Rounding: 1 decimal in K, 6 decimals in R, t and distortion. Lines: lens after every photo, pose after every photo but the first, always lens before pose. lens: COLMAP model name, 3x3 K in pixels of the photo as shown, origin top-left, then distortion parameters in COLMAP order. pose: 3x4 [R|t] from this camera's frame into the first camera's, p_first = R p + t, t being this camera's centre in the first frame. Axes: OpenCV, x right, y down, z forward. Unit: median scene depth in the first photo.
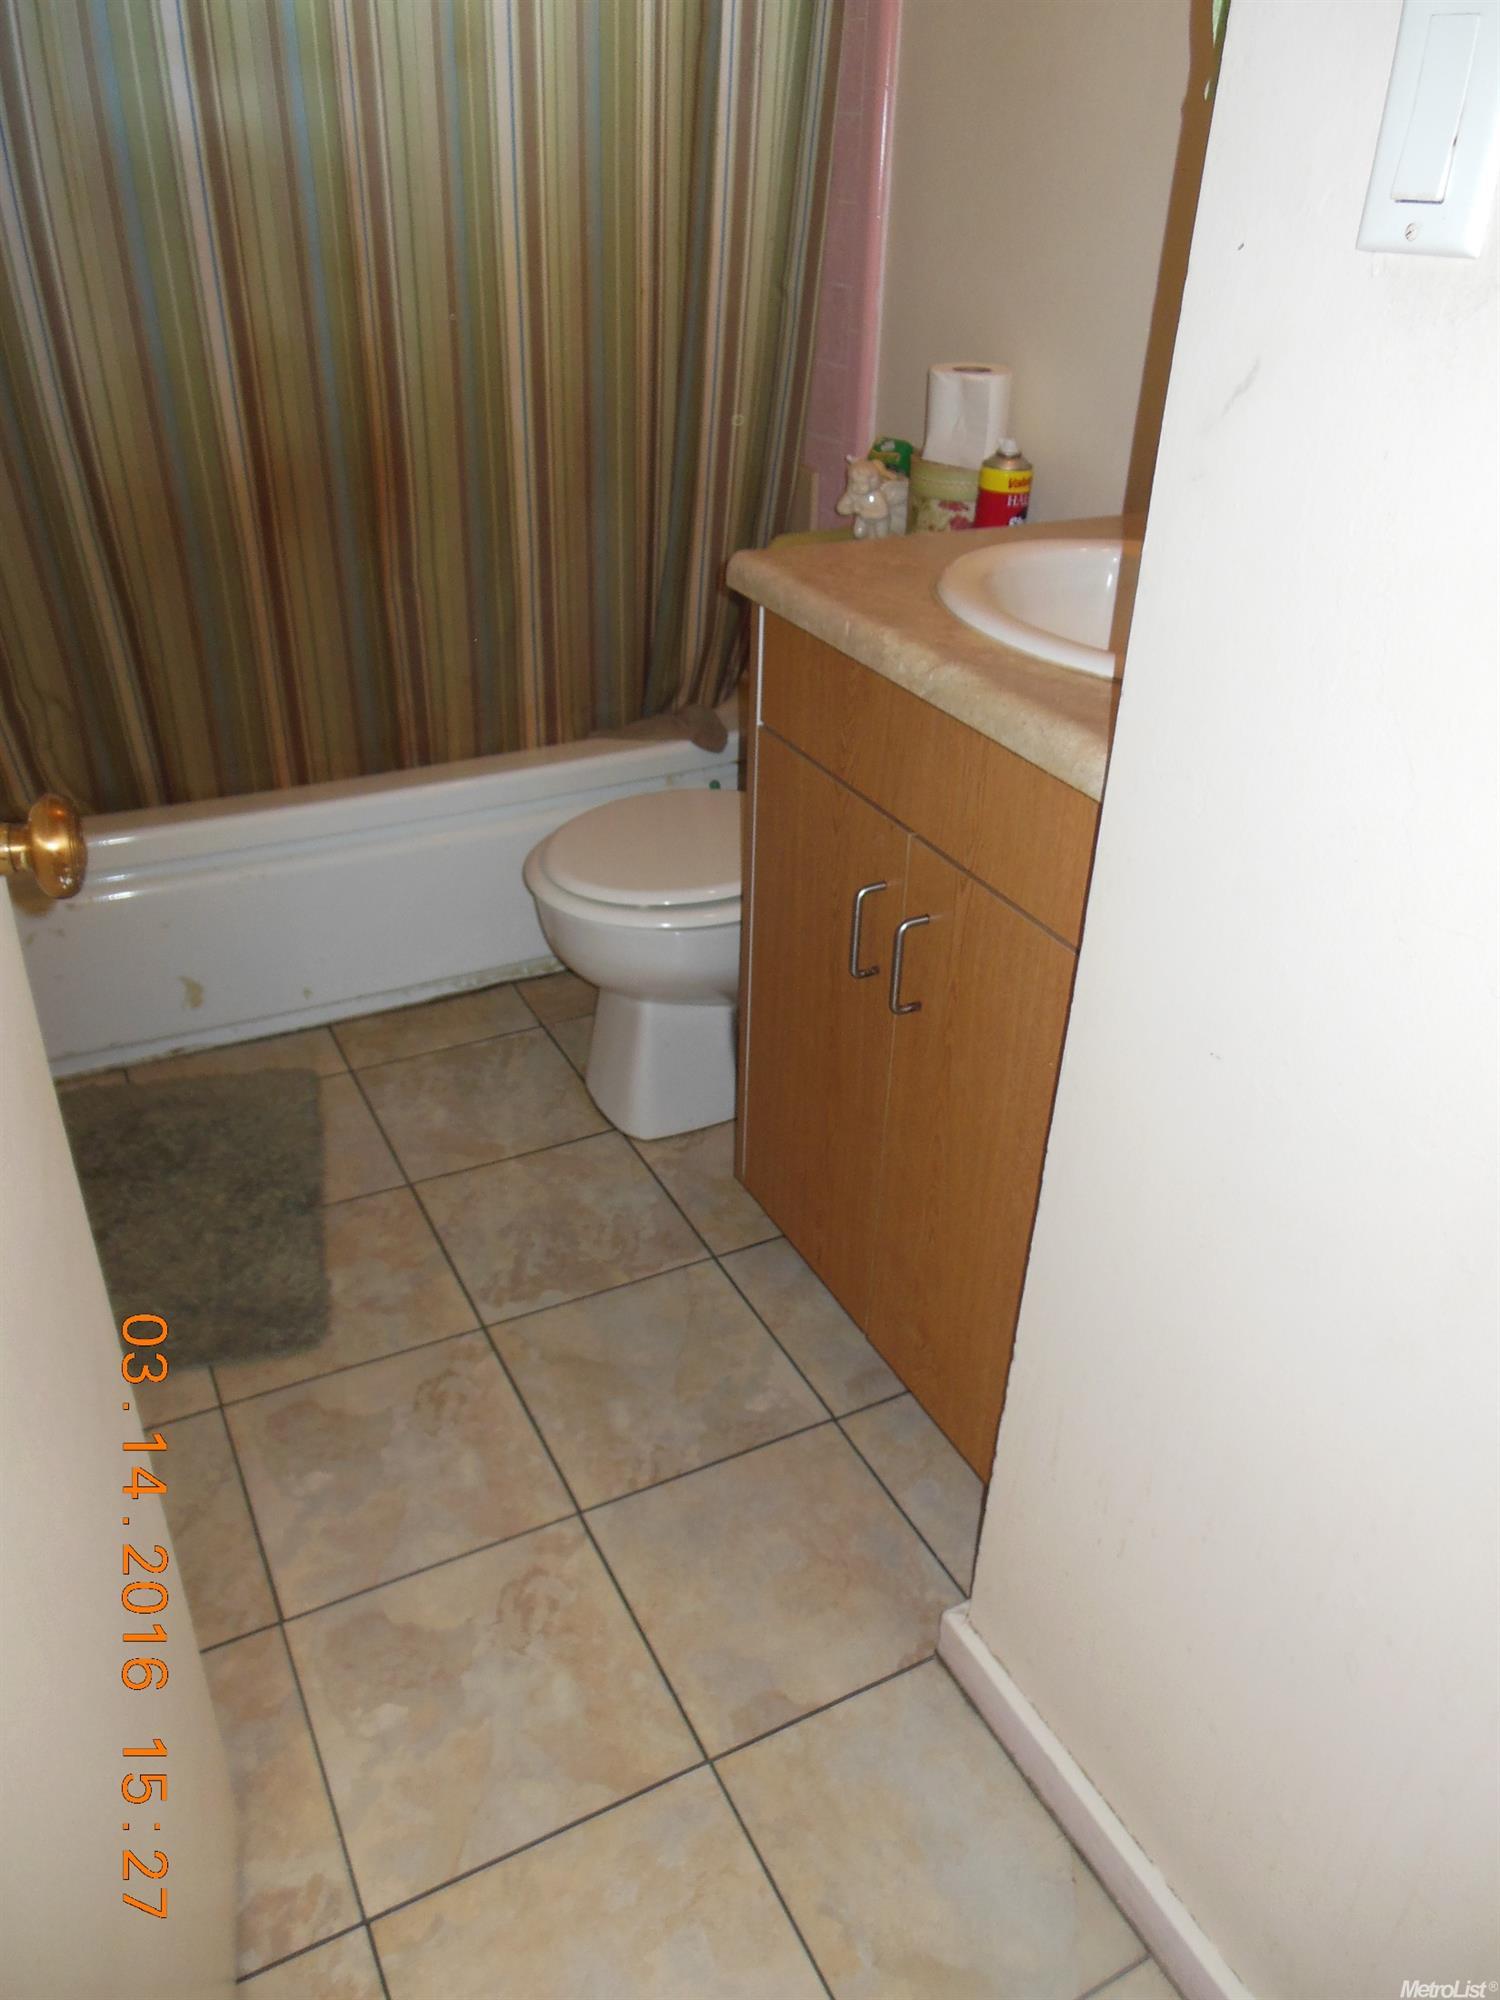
lens RADIAL K [[1531.7, 0, 793.4], [0, 1531.7, 1024.0], [0, 0, 1]] dist [-0.120059, 0.220121]
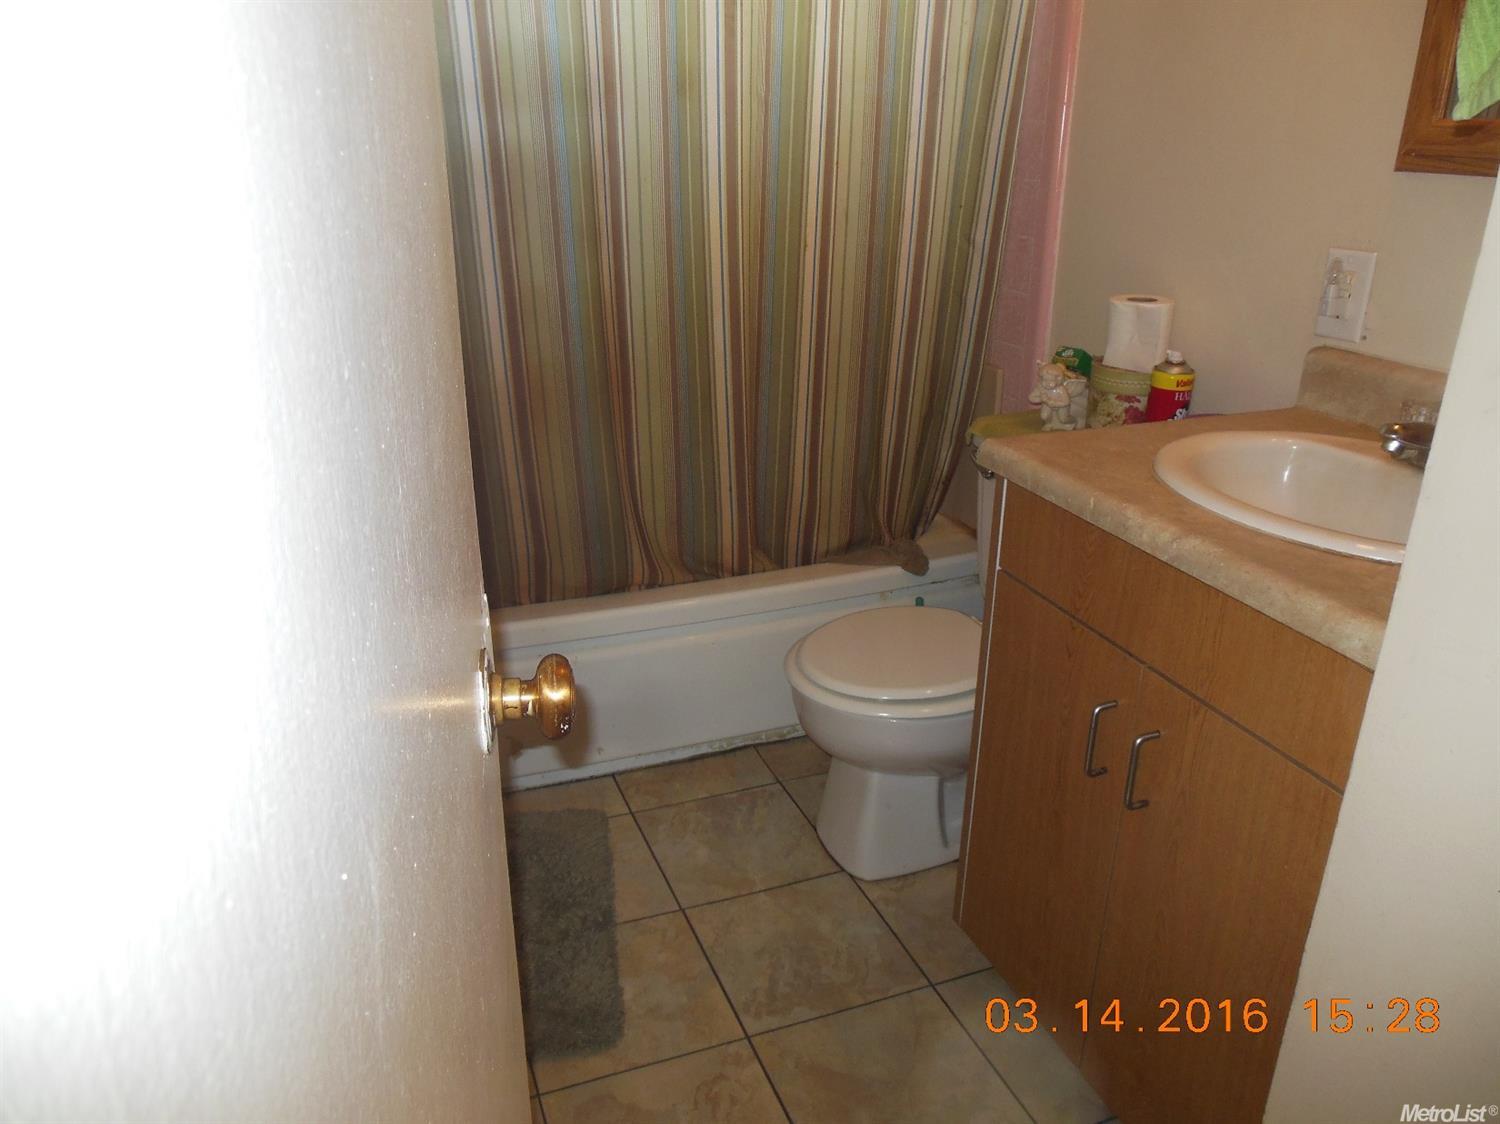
lens RADIAL K [[1120.7, 0, 752.6], [0, 1120.7, 552.1], [0, 0, 1]] dist [-0.082836, 0.118220]
pose [[0.994947, 0.016036, -0.099112, -0.113253], [-0.032079, 0.986193, -0.162466, -0.042821], [0.095138, 0.164824, 0.981724, 0.045580]]
